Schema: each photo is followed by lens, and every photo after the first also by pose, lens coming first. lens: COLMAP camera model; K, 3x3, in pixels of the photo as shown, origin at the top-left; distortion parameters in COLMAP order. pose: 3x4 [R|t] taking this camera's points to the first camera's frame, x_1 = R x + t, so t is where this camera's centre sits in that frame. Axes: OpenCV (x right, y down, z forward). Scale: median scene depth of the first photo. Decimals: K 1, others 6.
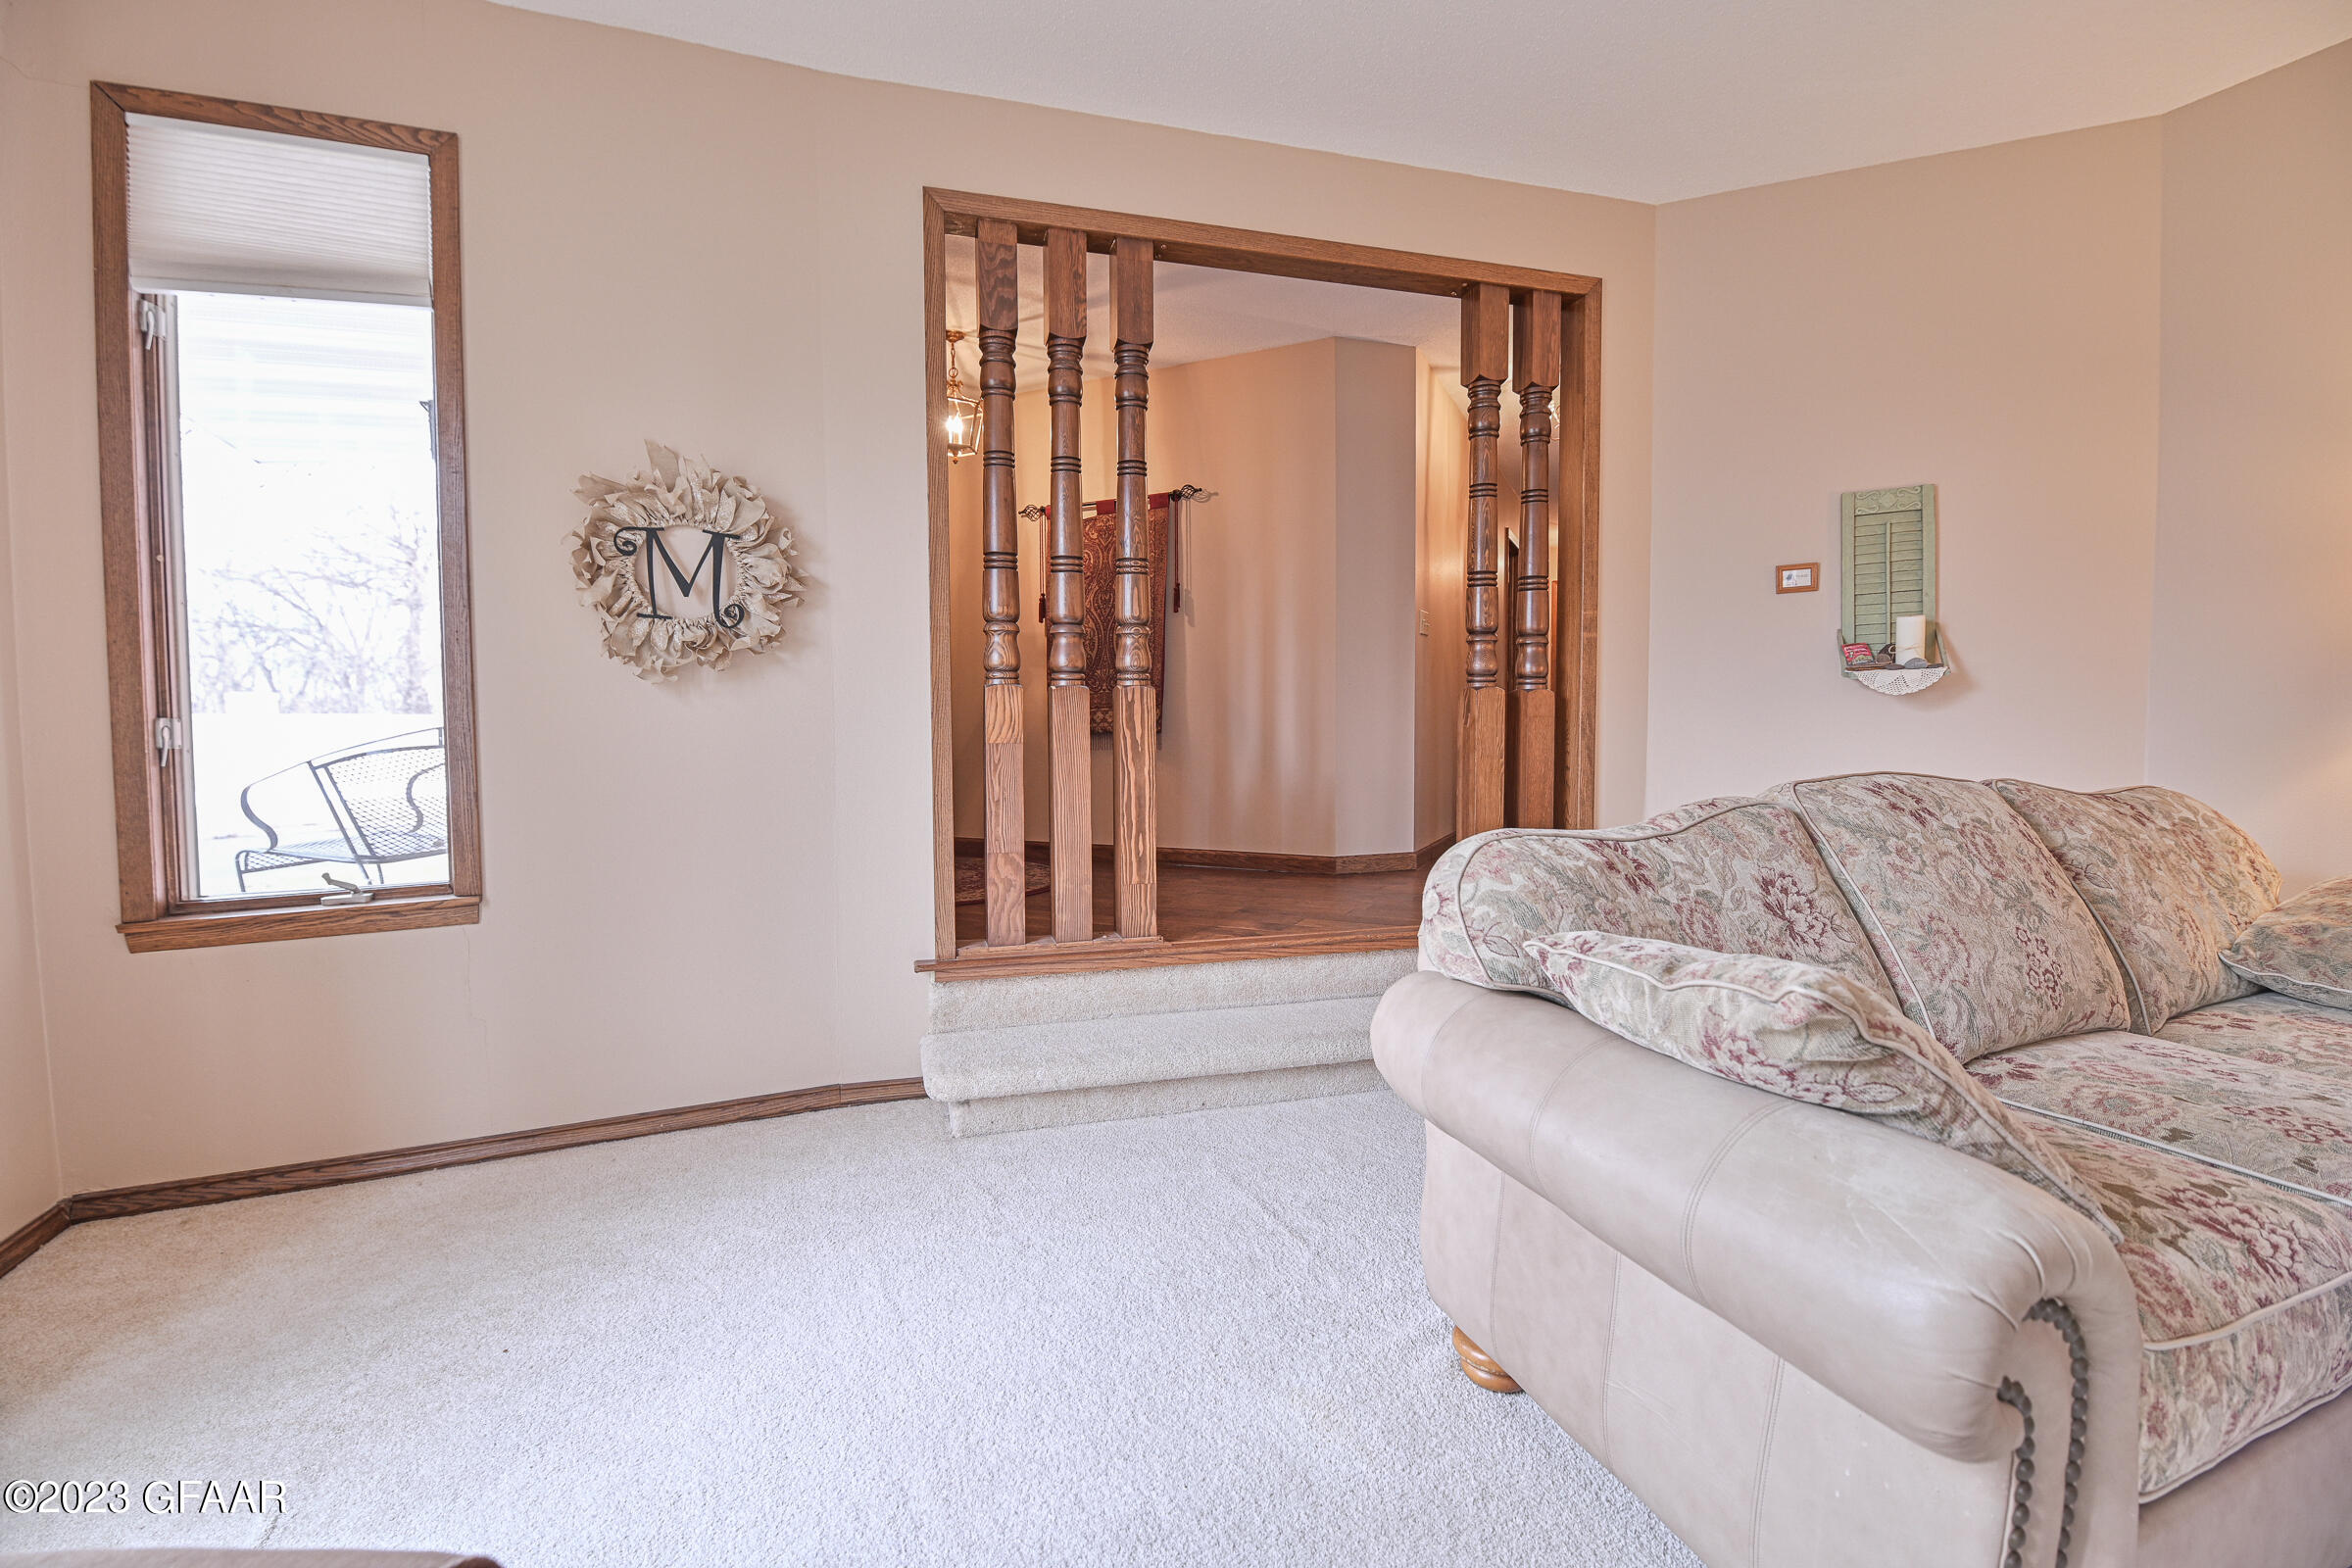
lens RADIAL K [[1020.1, 0, 1176.0], [0, 1020.1, 784.0], [0, 0, 1]] dist [-0.001926, -0.009100]
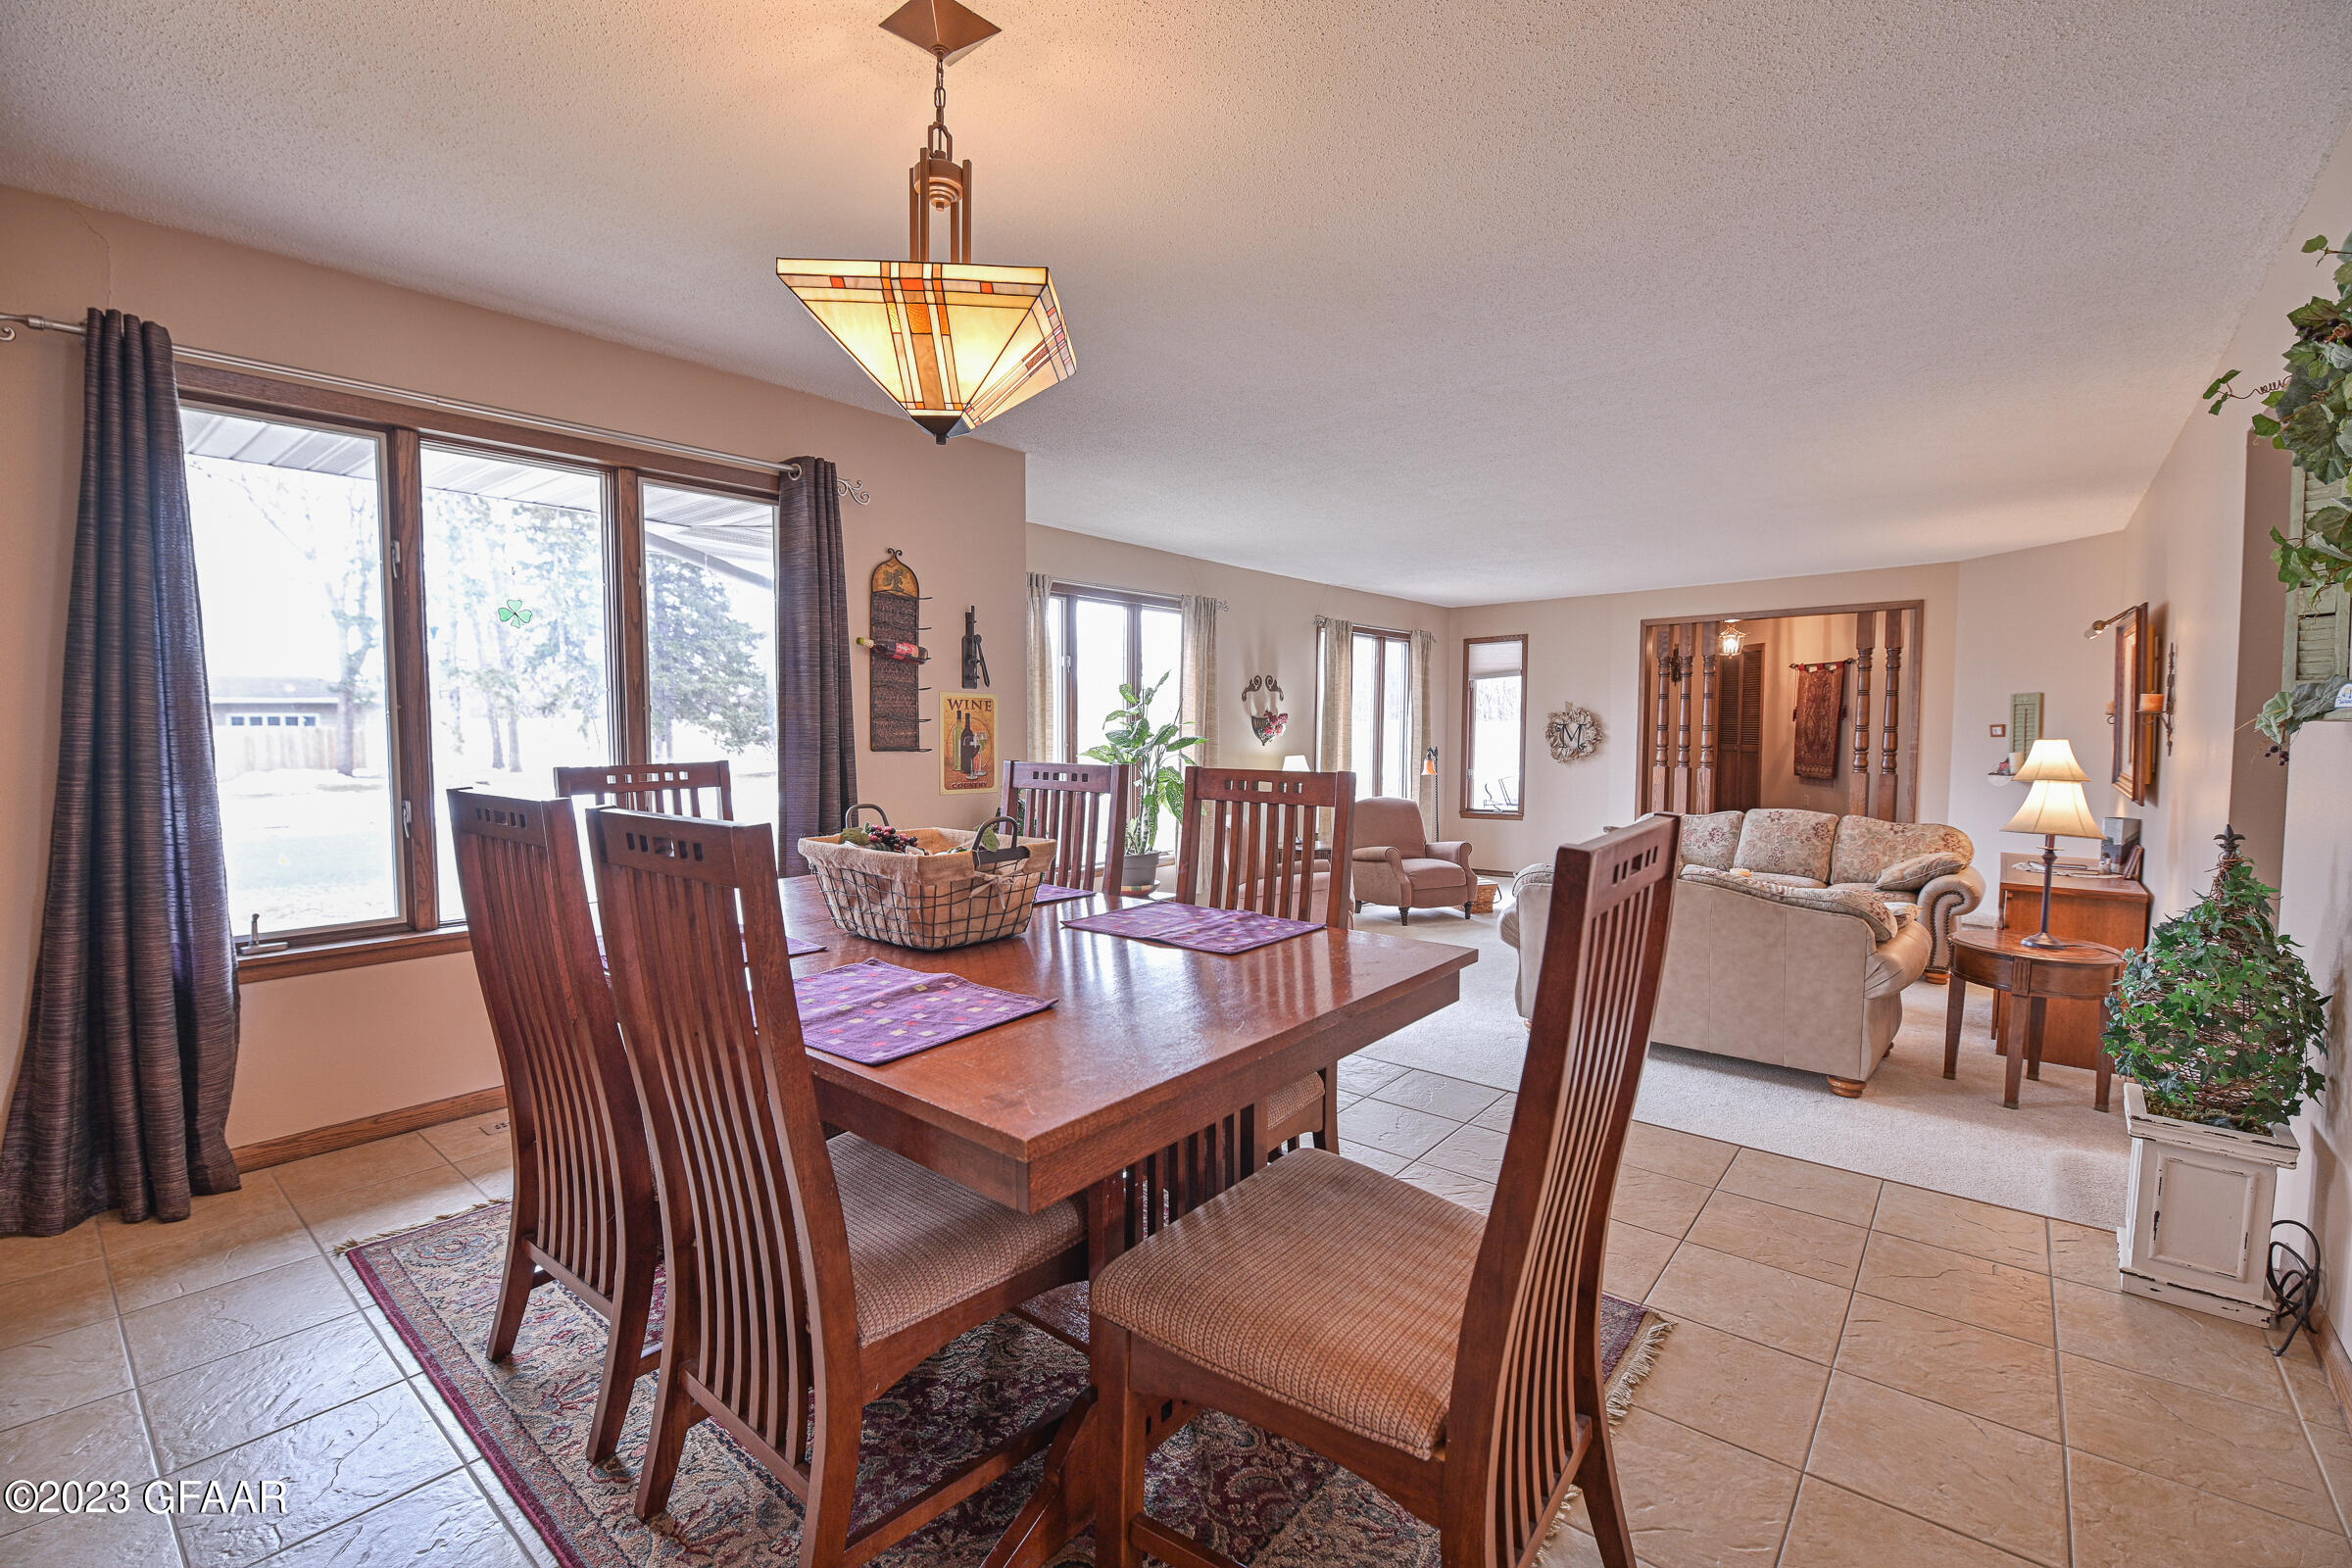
lens RADIAL K [[1020.1, 0, 1176.0], [0, 1020.1, 784.0], [0, 0, 1]] dist [-0.001926, -0.009100]
pose [[0.442269, 0.060466, -0.894842, 2.259731], [-0.052858, 0.997748, 0.041295, -0.103452], [0.895323, 0.029036, 0.444469, -1.990931]]
